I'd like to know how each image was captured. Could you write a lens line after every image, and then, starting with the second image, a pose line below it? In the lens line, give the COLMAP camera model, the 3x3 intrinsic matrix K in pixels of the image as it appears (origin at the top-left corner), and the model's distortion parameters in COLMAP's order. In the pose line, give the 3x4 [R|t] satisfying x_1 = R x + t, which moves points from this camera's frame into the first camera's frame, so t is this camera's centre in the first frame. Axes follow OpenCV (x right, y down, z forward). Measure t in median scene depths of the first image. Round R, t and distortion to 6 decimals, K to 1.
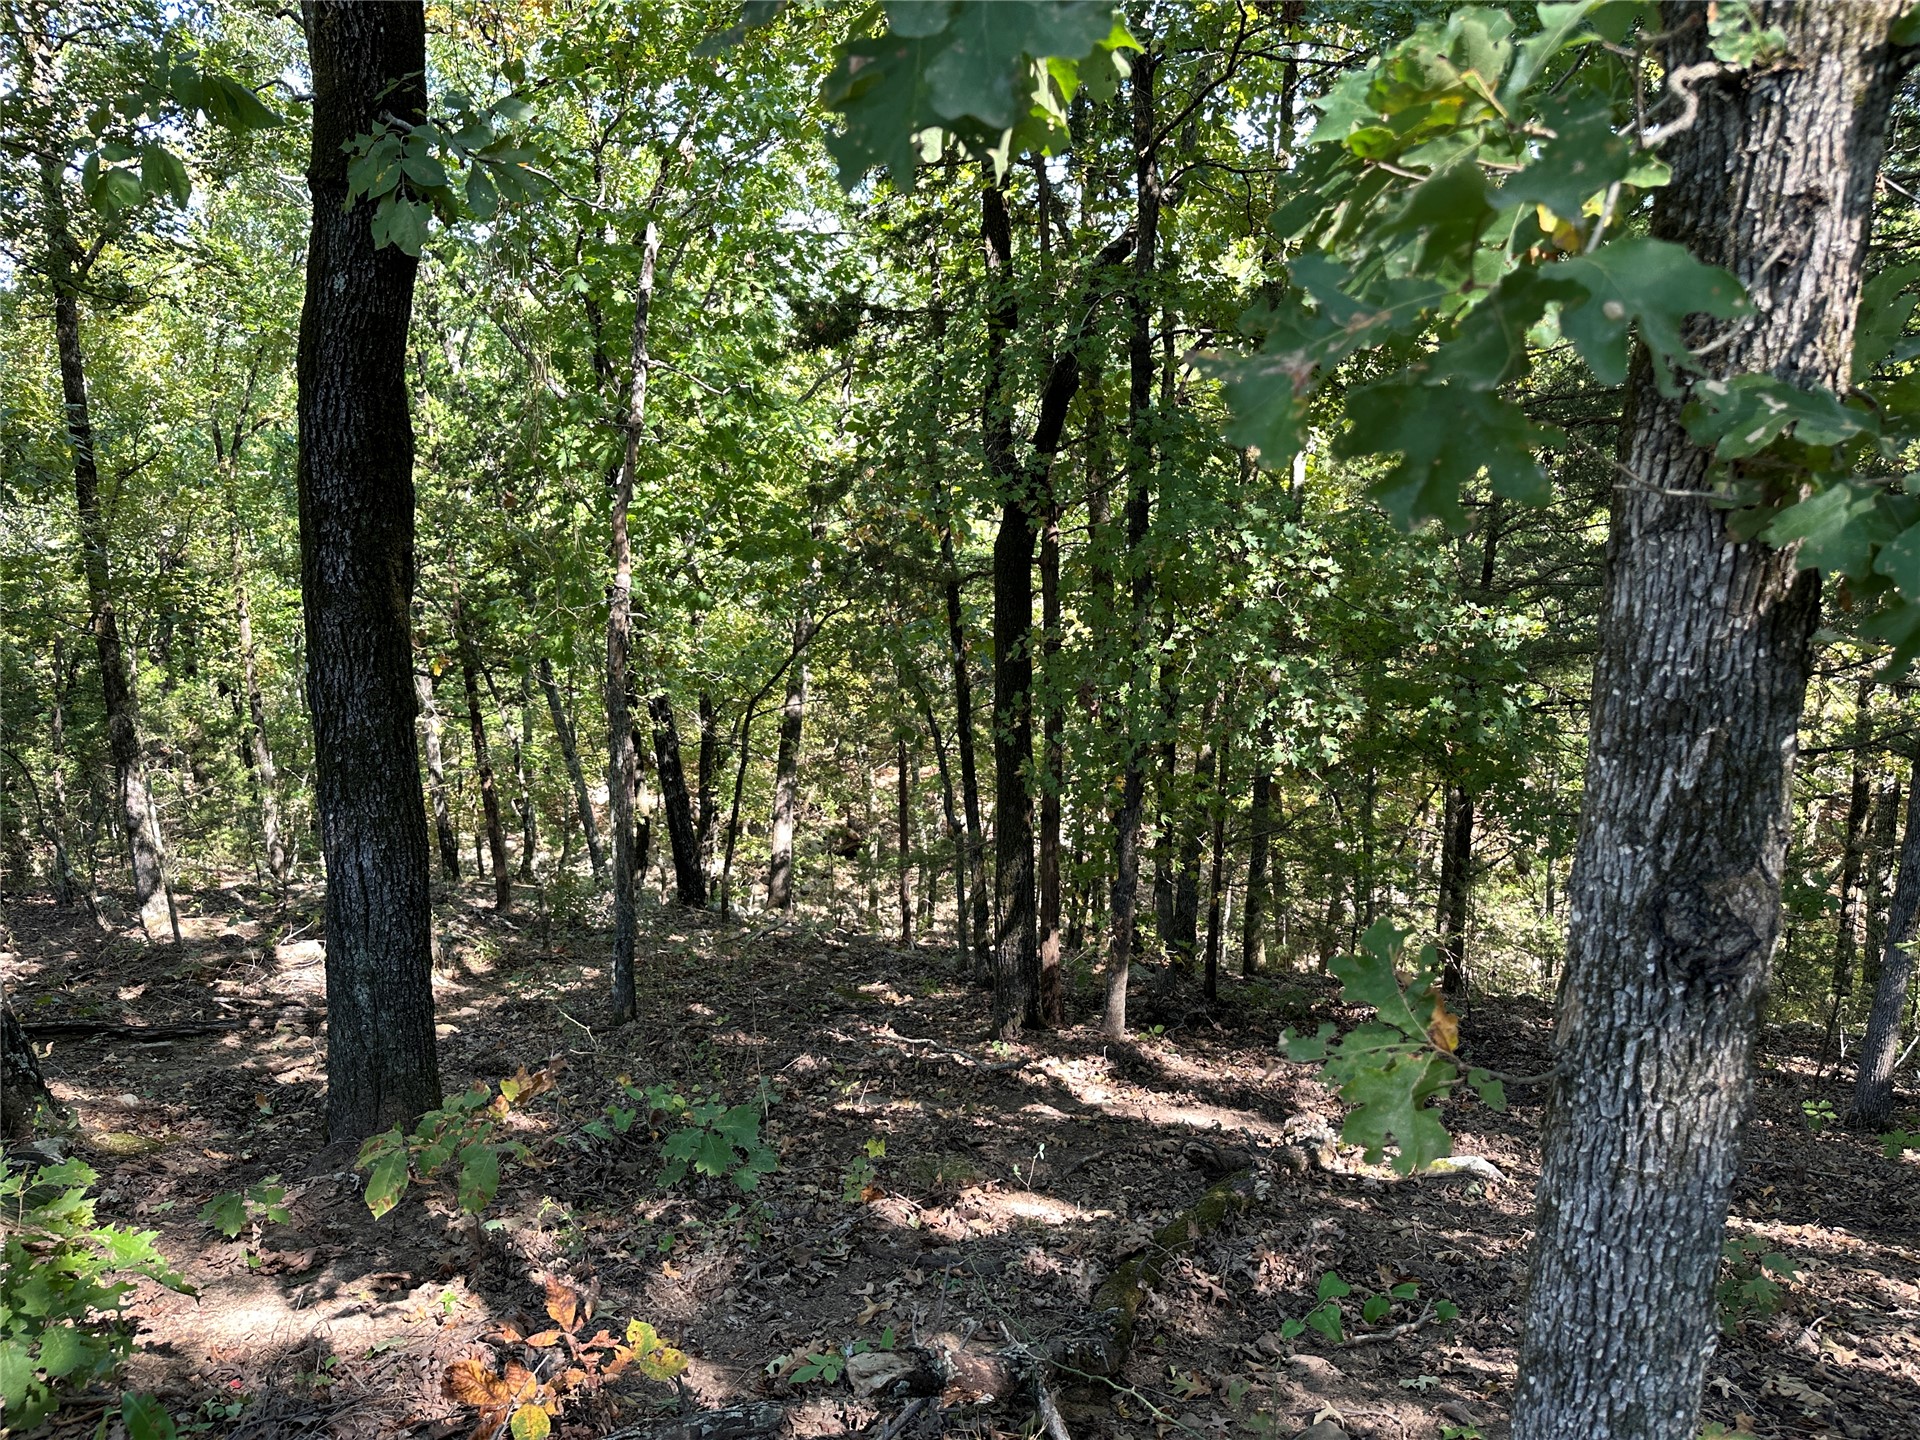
lens RADIAL K [[1360.6, 0, 962.0], [0, 1360.6, 718.7], [0, 0, 1]] dist [0.020845, -0.025690]
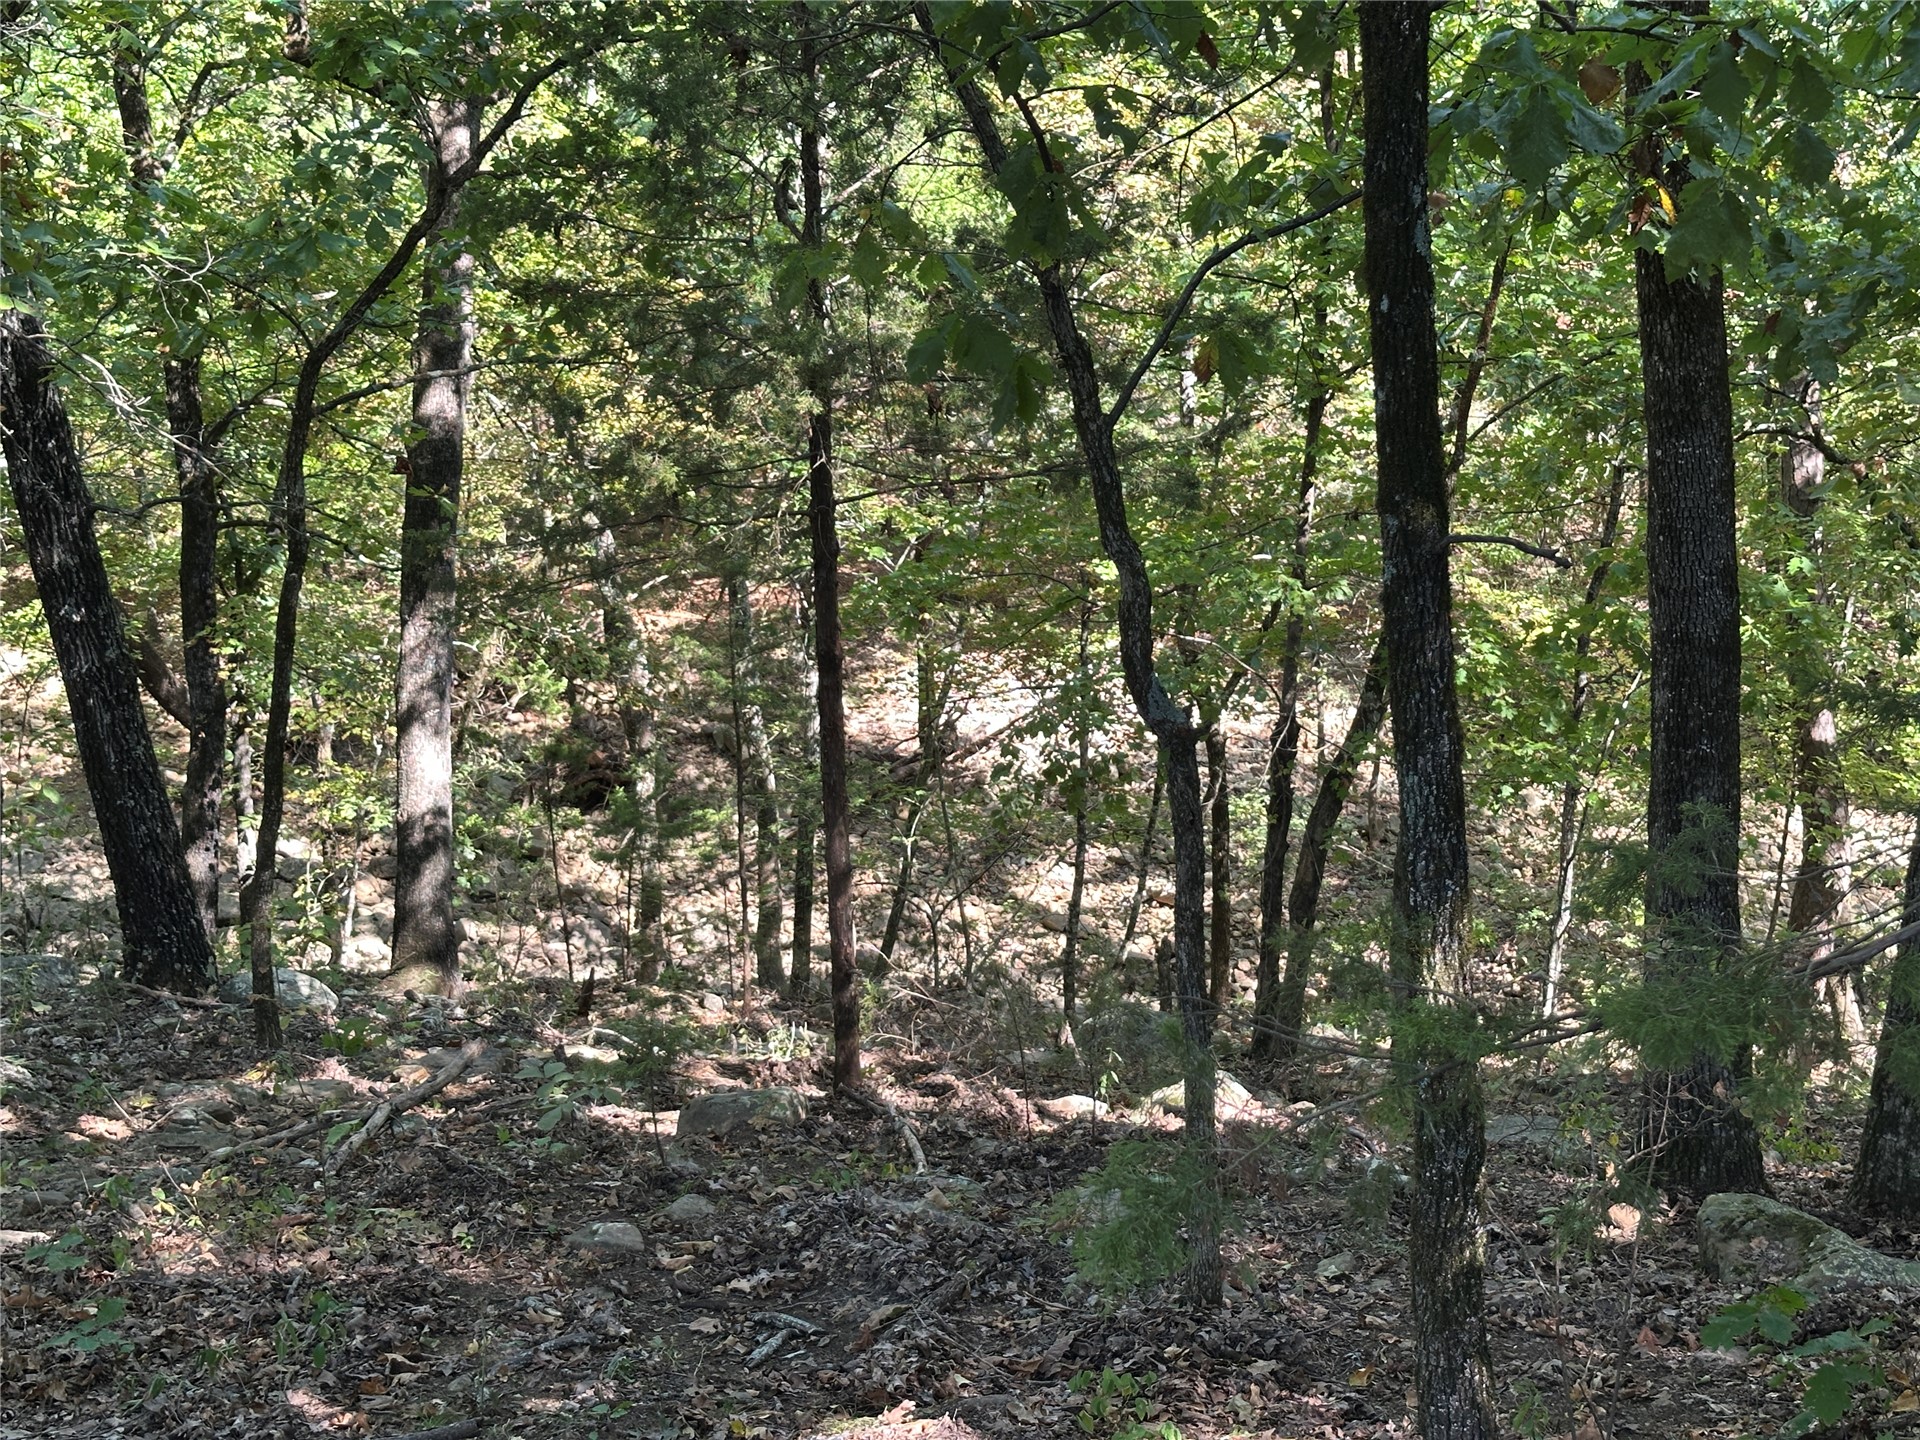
lens RADIAL K [[2689.9, 0, 959.4], [0, 2689.9, 722.2], [0, 0, 1]] dist [0.127675, 0.000000]
pose [[0.996534, -0.043314, 0.071017, -0.032408], [0.037392, 0.995872, 0.082709, 0.015369], [-0.074306, -0.079767, 0.994040, 0.216853]]
